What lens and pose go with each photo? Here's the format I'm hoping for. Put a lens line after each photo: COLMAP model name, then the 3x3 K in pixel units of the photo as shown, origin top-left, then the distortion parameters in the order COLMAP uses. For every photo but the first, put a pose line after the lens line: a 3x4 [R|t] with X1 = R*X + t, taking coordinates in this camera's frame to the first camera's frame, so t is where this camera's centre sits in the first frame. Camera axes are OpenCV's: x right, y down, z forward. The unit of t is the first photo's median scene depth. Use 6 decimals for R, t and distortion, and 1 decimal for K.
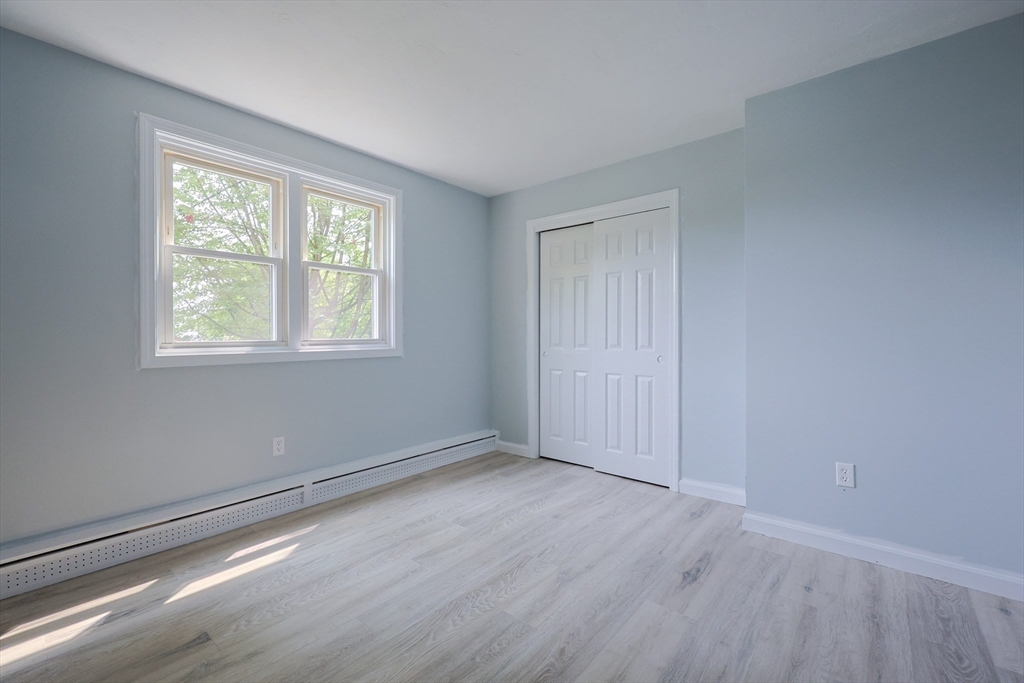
lens RADIAL K [[439.1, 0, 510.0], [0, 439.1, 343.0], [0, 0, 1]] dist [0.000553, 0.000008]
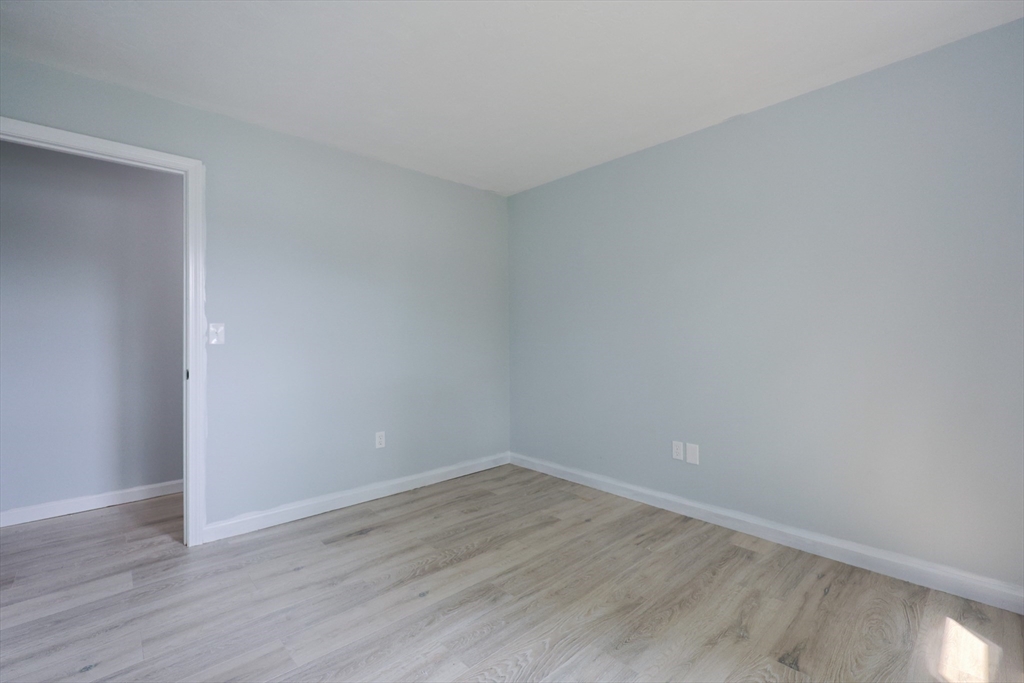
lens RADIAL K [[439.1, 0, 510.0], [0, 439.1, 343.0], [0, 0, 1]] dist [0.000553, 0.000008]
pose [[-0.992980, 0.010002, 0.117859, -0.140574], [0.012659, 0.999682, 0.021821, -0.030363], [-0.117604, 0.023160, -0.992791, 1.273743]]
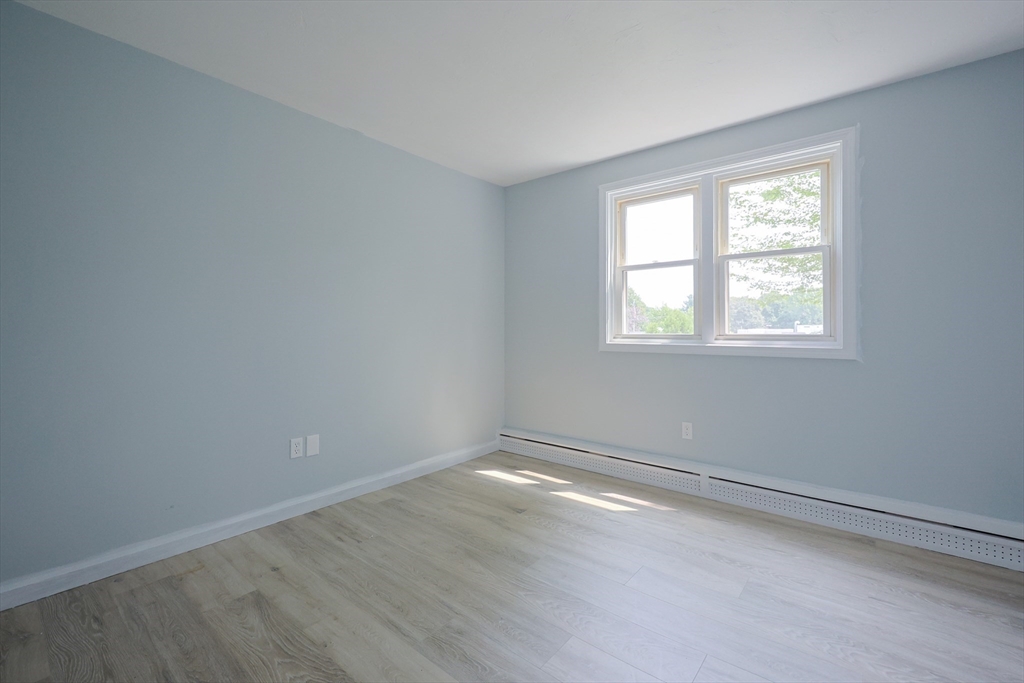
lens RADIAL K [[439.1, 0, 510.0], [0, 439.1, 343.0], [0, 0, 1]] dist [0.000553, 0.000008]
pose [[0.008358, 0.036825, -0.999287, 0.606042], [-0.016170, 0.999196, 0.036687, -0.018629], [0.999834, 0.015852, 0.008946, 0.594467]]
